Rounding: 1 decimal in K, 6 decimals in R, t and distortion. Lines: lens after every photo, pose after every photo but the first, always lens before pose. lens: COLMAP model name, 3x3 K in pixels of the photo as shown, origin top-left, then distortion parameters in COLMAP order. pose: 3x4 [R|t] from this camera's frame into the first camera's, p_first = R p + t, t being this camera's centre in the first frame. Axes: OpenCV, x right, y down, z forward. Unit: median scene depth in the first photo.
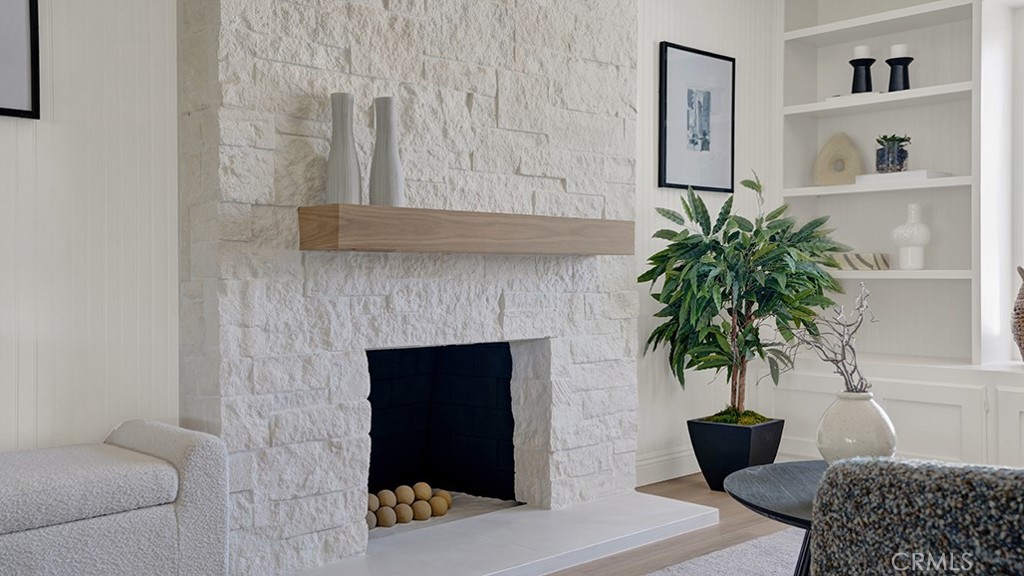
lens RADIAL K [[995.1, 0, 513.9], [0, 995.1, 278.1], [0, 0, 1]] dist [0.052425, 0.000000]
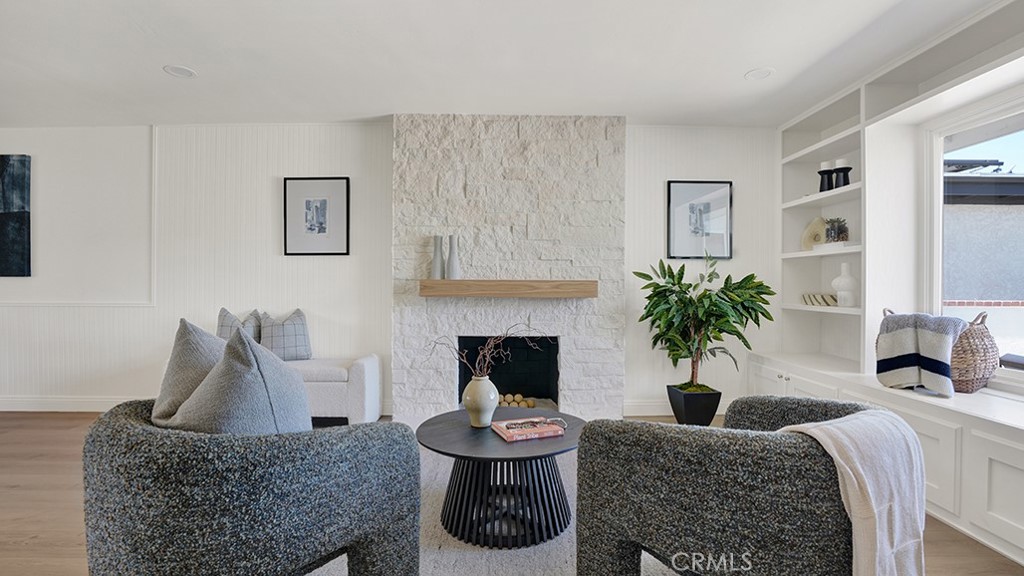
lens RADIAL K [[484.7, 0, 521.3], [0, 484.7, 290.4], [0, 0, 1]] dist [-0.054948, 0.018049]
pose [[0.736264, 0.013595, -0.676558, 0.772394], [-0.007652, 0.999902, 0.011765, -0.055527], [0.676652, -0.003485, 0.736295, 0.213608]]
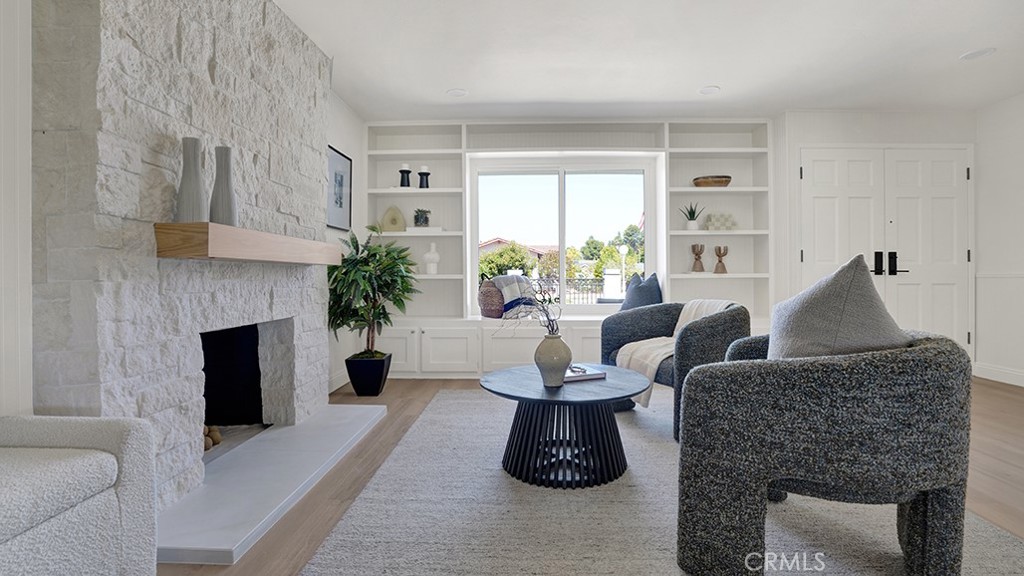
lens RADIAL K [[484.7, 0, 506.8], [0, 484.7, 278.5], [0, 0, 1]] dist [-0.054948, 0.018049]
pose [[0.717767, -0.003597, 0.696274, -0.287722], [0.004155, 0.999991, 0.000883, -0.000312], [-0.696271, 0.002259, 0.717776, 0.250102]]
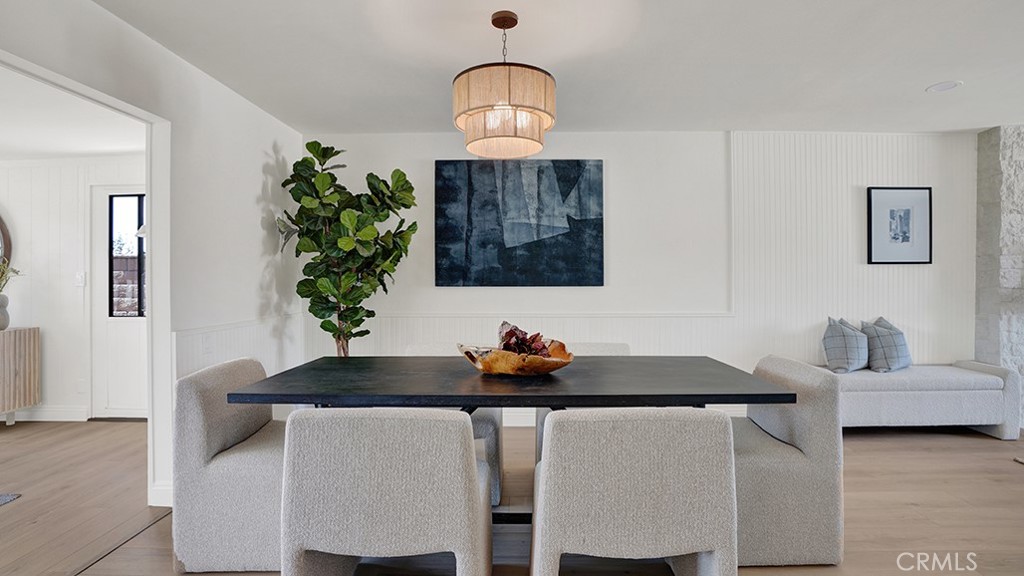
lens RADIAL K [[484.7, 0, 518.6], [0, 484.7, 283.0], [0, 0, 1]] dist [-0.054948, 0.018049]
pose [[0.731999, 0.004703, -0.681289, -0.342801], [-0.003825, 0.999989, 0.002793, -0.077809], [0.681295, 0.000562, 0.732009, -0.805927]]
